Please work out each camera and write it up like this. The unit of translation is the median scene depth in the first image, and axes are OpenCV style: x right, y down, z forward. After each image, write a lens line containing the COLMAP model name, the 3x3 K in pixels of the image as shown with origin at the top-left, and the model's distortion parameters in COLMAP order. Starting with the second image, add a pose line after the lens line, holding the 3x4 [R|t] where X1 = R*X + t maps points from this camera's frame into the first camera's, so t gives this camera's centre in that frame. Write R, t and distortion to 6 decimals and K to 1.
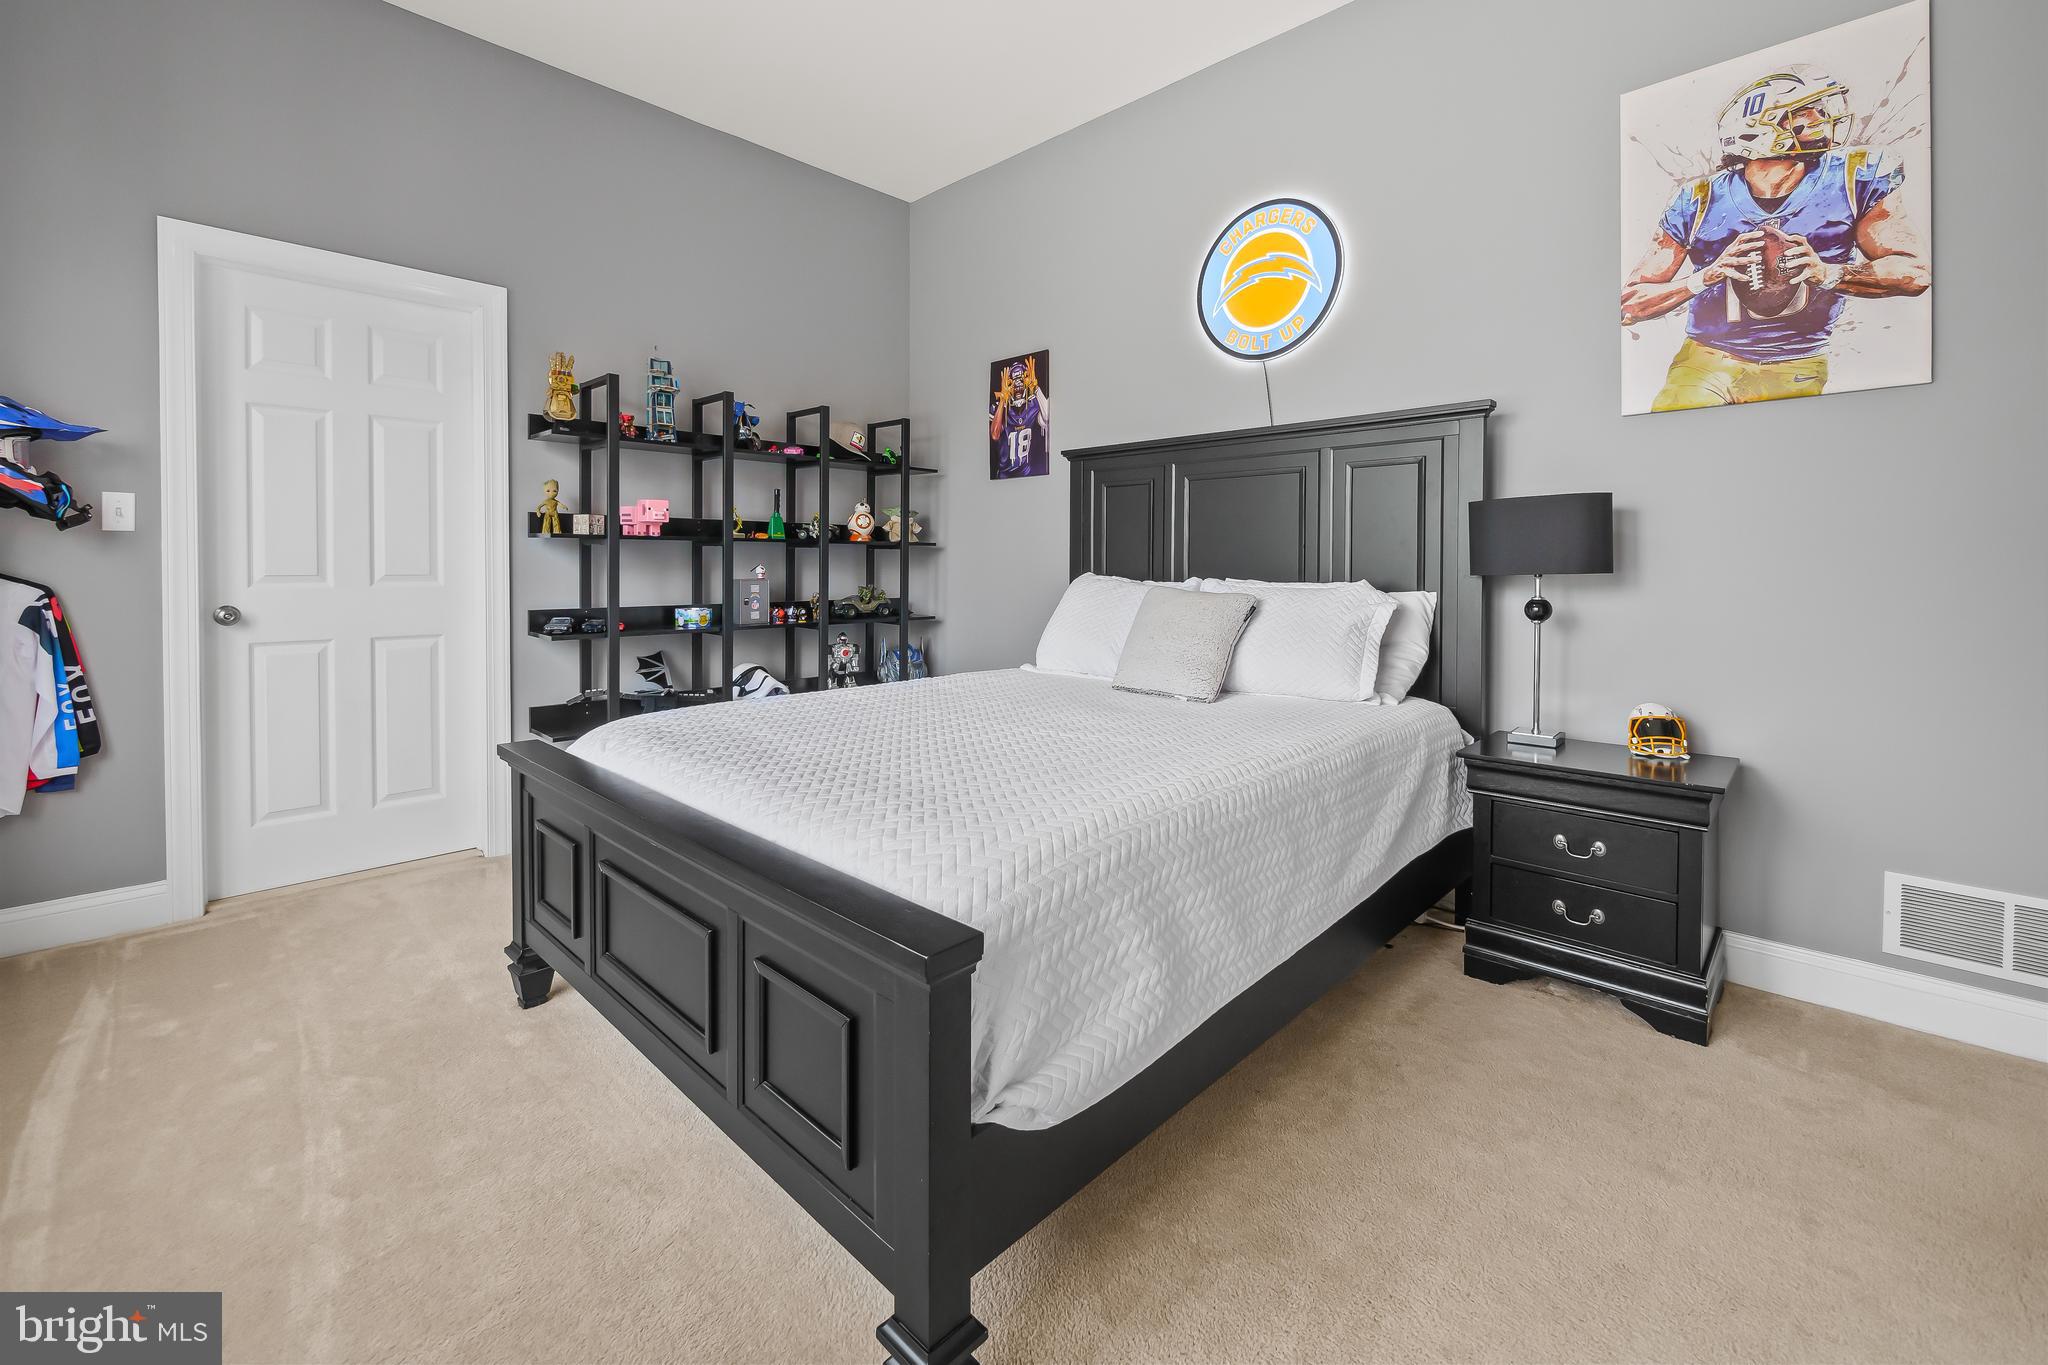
lens RADIAL K [[865.8, 0, 1027.0], [0, 865.8, 569.7], [0, 0, 1]] dist [-0.003974, -0.000423]
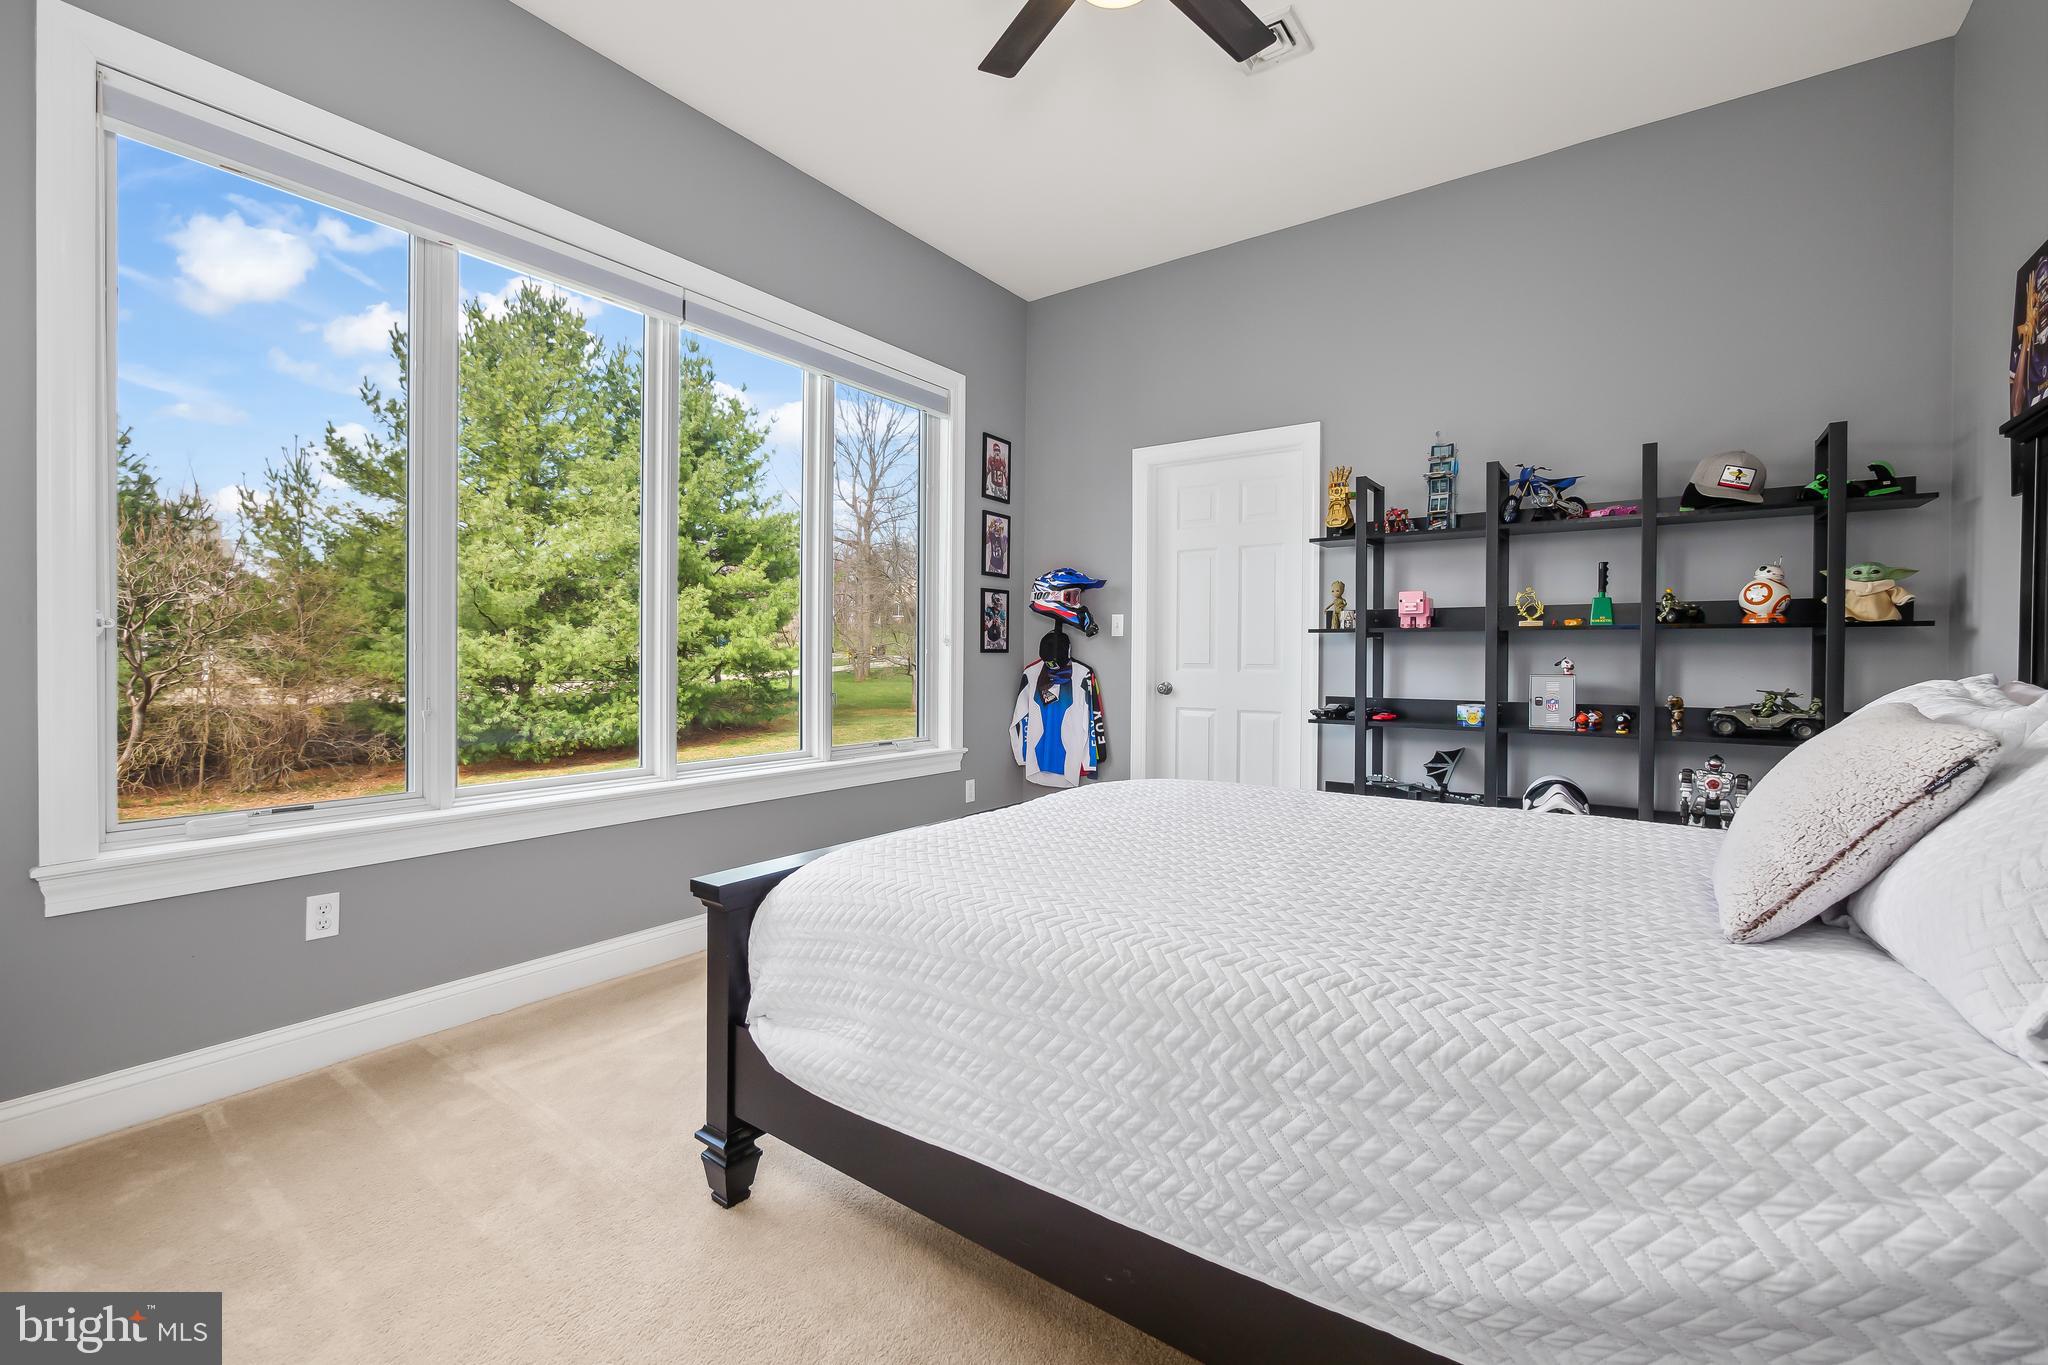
lens RADIAL K [[865.8, 0, 1023.9], [0, 865.8, 671.4], [0, 0, 1]] dist [-0.003974, -0.000423]
pose [[0.143761, 0.012333, -0.989536, 0.489278], [-0.016170, 0.999818, 0.010111, 0.008113], [0.989480, 0.014548, 0.143934, 0.422345]]
